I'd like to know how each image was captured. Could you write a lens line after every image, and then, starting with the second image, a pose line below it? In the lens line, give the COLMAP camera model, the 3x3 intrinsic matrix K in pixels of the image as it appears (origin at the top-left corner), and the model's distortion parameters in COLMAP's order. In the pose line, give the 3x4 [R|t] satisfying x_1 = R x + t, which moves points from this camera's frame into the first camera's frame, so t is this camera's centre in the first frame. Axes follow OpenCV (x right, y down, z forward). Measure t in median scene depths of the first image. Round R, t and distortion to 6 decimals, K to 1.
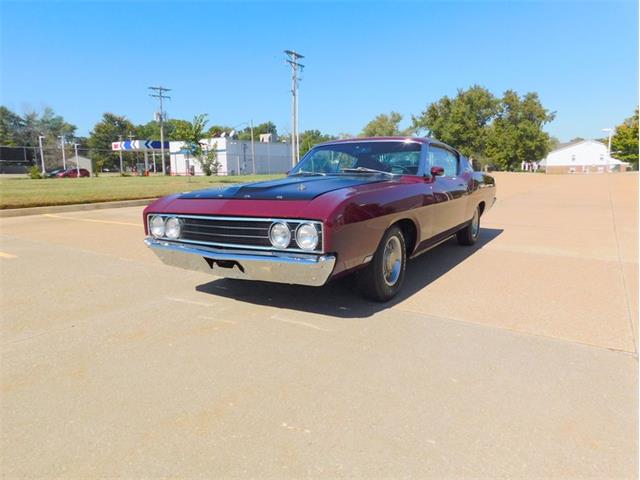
lens RADIAL K [[427.0, 0, 320.0], [0, 427.0, 240.0], [0, 0, 1]] dist [-0.063123, 0.058586]
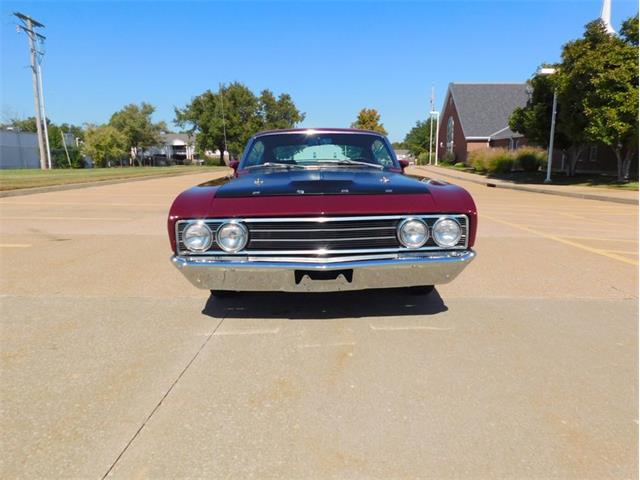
lens RADIAL K [[427.0, 0, 320.0], [0, 427.0, 240.0], [0, 0, 1]] dist [-0.063123, 0.058586]
pose [[0.843793, -0.086115, 0.529715, -0.035282], [0.079881, 0.996200, 0.034707, -0.002123], [-0.530691, 0.013028, 0.847465, 0.016914]]
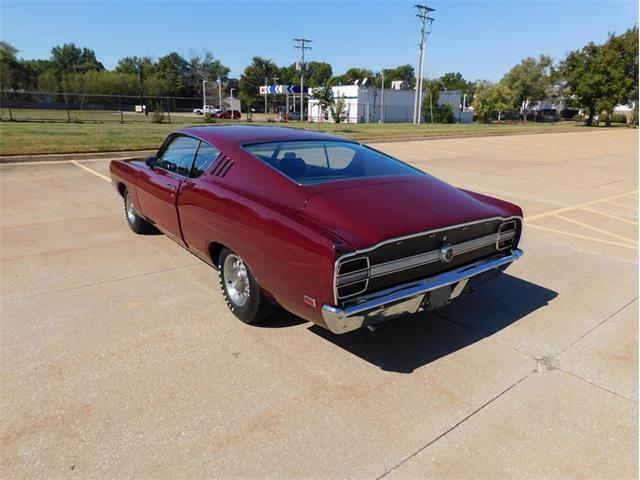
lens RADIAL K [[427.0, 0, 320.0], [0, 427.0, 240.0], [0, 0, 1]] dist [-0.063123, 0.058586]
pose [[0.951939, 0.111968, -0.285088, 0.034624], [-0.074293, 0.987399, 0.139727, 0.003399], [0.297140, -0.111832, 0.948262, -0.088958]]
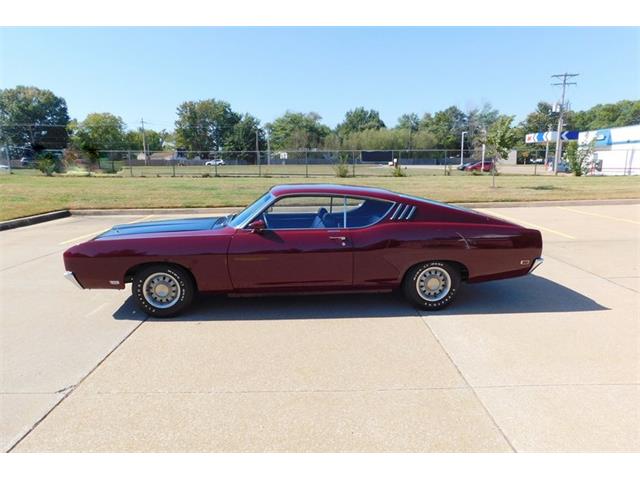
lens RADIAL K [[436.6, 0, 319.4], [0, 436.6, 251.9], [0, 0, 1]] dist [-0.063151, 0.060829]
pose [[0.579501, 0.163227, -0.798458, 0.093899], [-0.124897, 0.985951, 0.110909, -0.017732], [0.805344, 0.035453, 0.591746, 0.036803]]
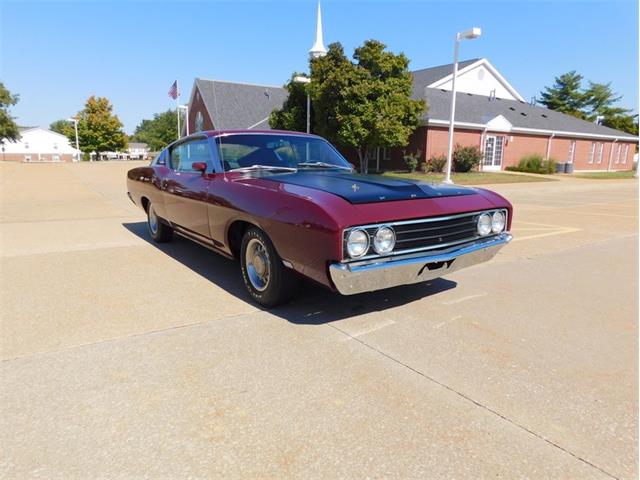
lens RADIAL K [[427.0, 0, 320.0], [0, 427.0, 240.0], [0, 0, 1]] dist [-0.063123, 0.058586]
pose [[0.388389, -0.155703, 0.908246, -0.064338], [0.131422, 0.984906, 0.112646, -0.007712], [-0.912076, 0.075613, 0.402990, 0.045705]]
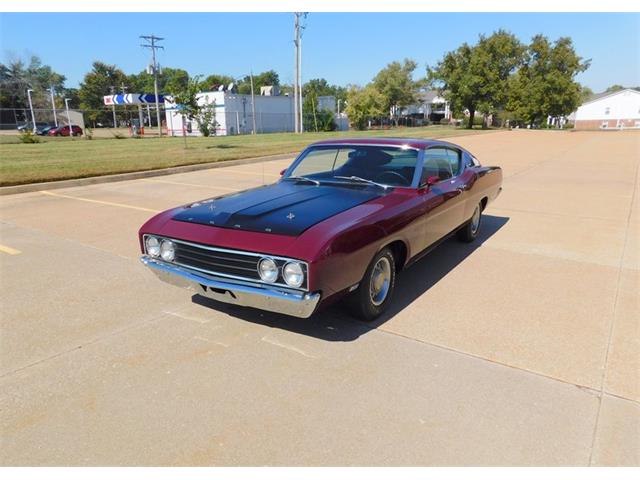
lens RADIAL K [[448.4, 0, 306.2], [0, 448.4, 256.7], [0, 0, 1]] dist [-0.065225, 0.062669]
pose [[0.999088, 0.011037, -0.041240, 0.002155], [-0.005594, 0.991521, 0.129825, -0.009059], [0.042323, -0.129476, 0.990679, -0.004000]]
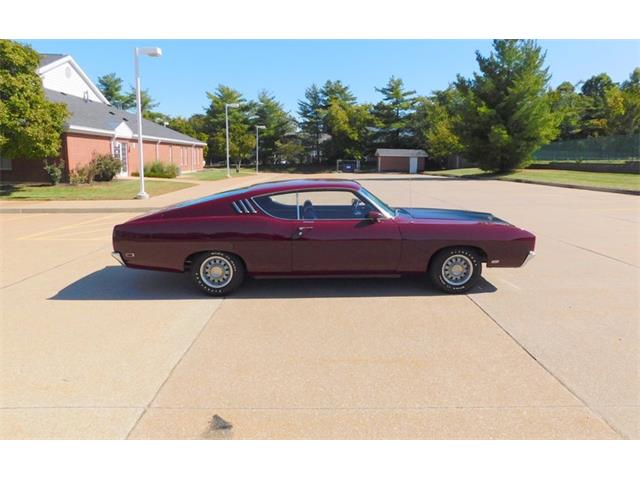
lens RADIAL K [[442.3, 0, 309.9], [0, 442.3, 254.5], [0, 0, 1]] dist [-0.065344, 0.062211]
pose [[-0.548812, -0.166623, 0.819171, -0.081290], [0.135016, 0.949400, 0.283568, -0.035009], [-0.824970, 0.266227, -0.498545, 0.153155]]
